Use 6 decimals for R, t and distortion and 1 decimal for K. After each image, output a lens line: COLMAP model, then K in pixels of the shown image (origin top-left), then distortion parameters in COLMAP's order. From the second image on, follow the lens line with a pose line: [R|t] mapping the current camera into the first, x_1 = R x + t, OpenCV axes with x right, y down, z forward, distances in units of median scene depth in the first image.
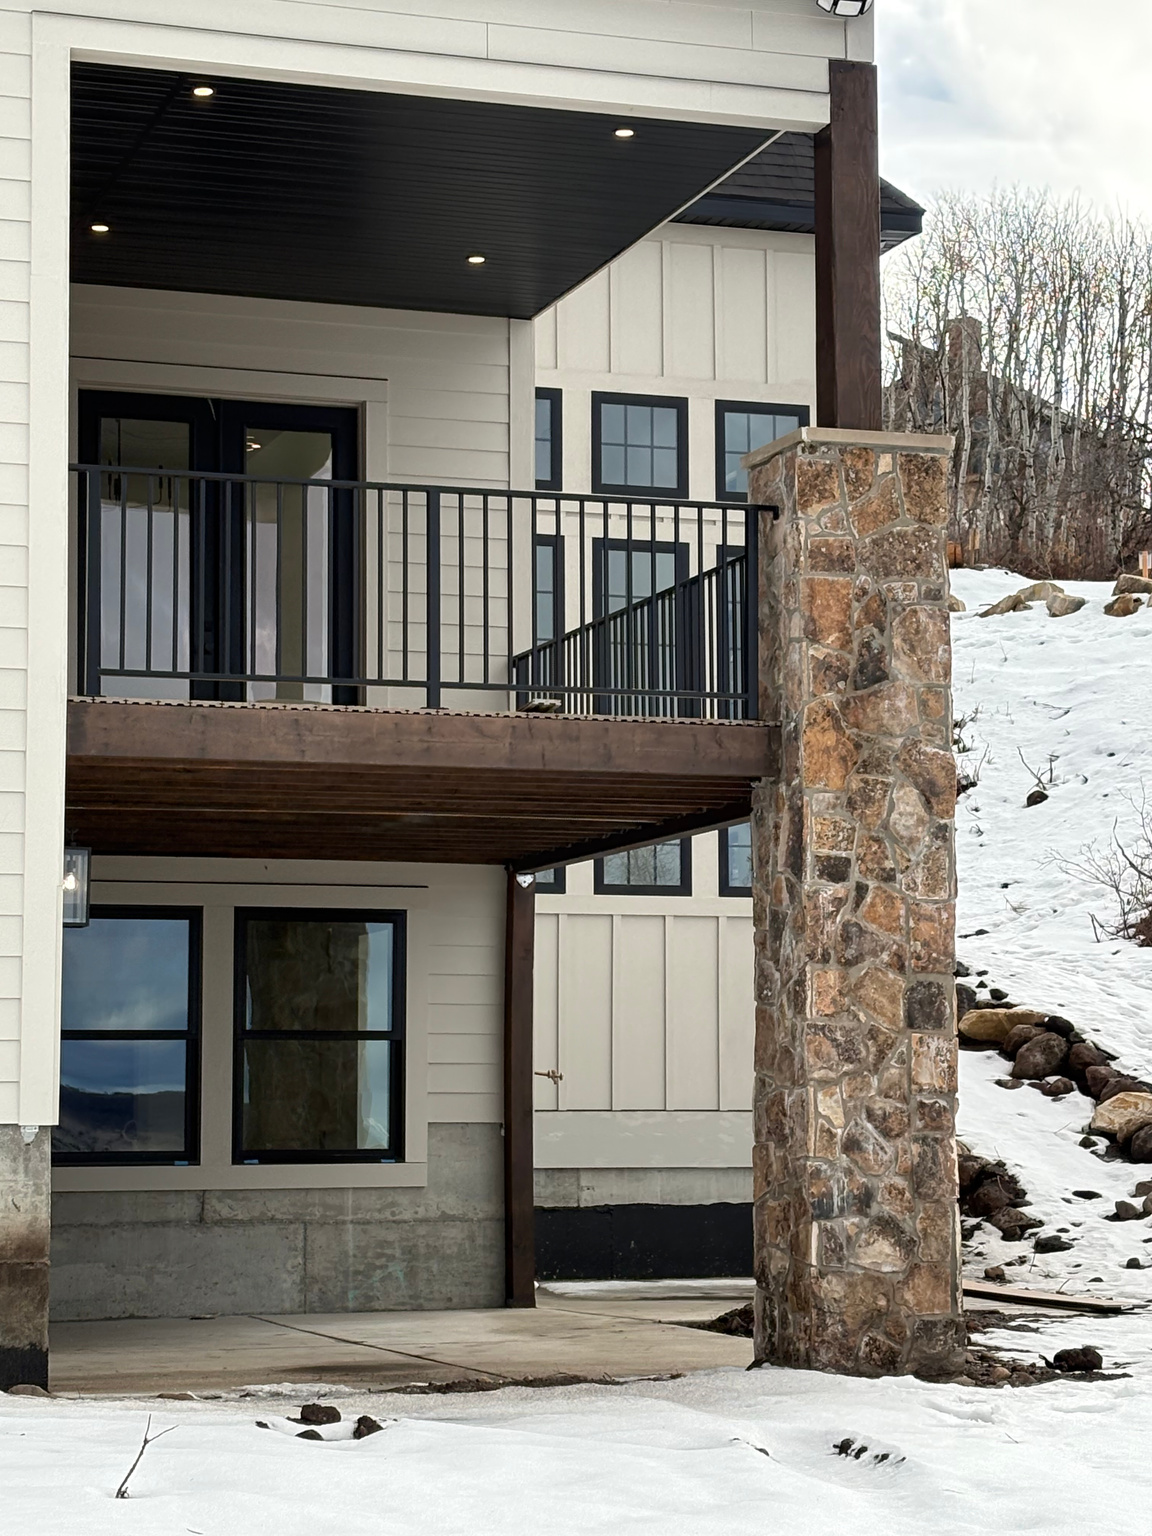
lens RADIAL K [[3462.4, 0, 576.0], [0, 3462.4, 767.7], [0, 0, 1]] dist [0.215510, 0.000000]
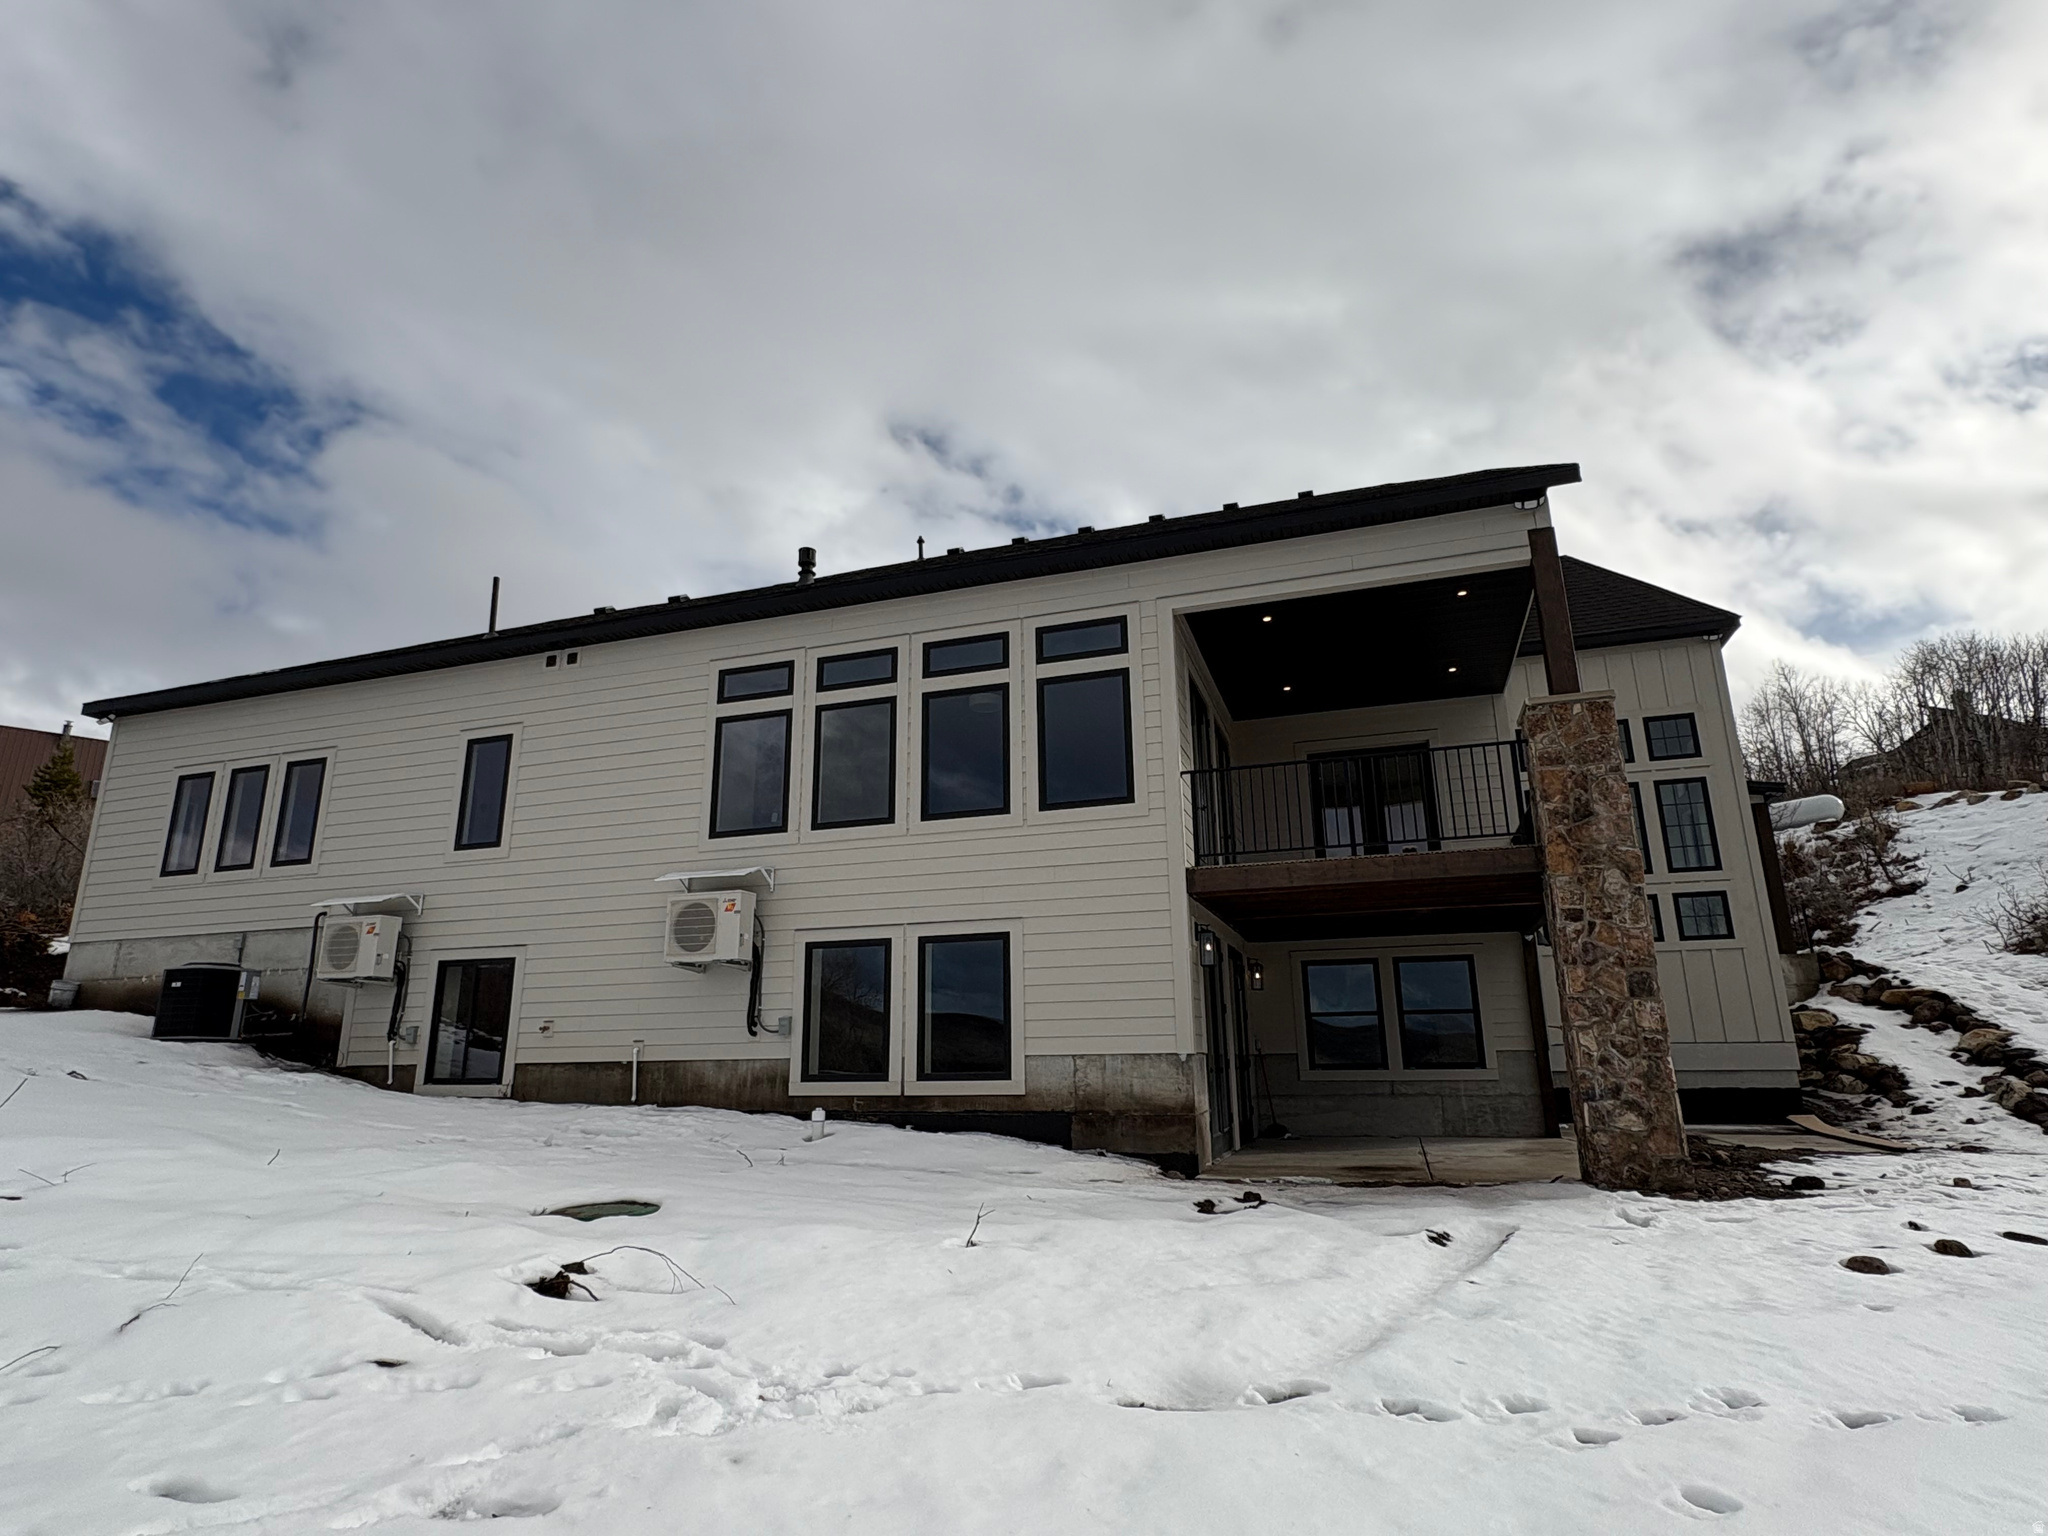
lens RADIAL K [[1083.4, 0, 1022.8], [0, 1083.4, 769.5], [0, 0, 1]] dist [0.004348, 0.000662]
pose [[0.797028, -0.162300, -0.581726, 0.192878], [0.072059, 0.981889, -0.175216, 0.032973], [0.599628, 0.097734, 0.794289, 0.320735]]
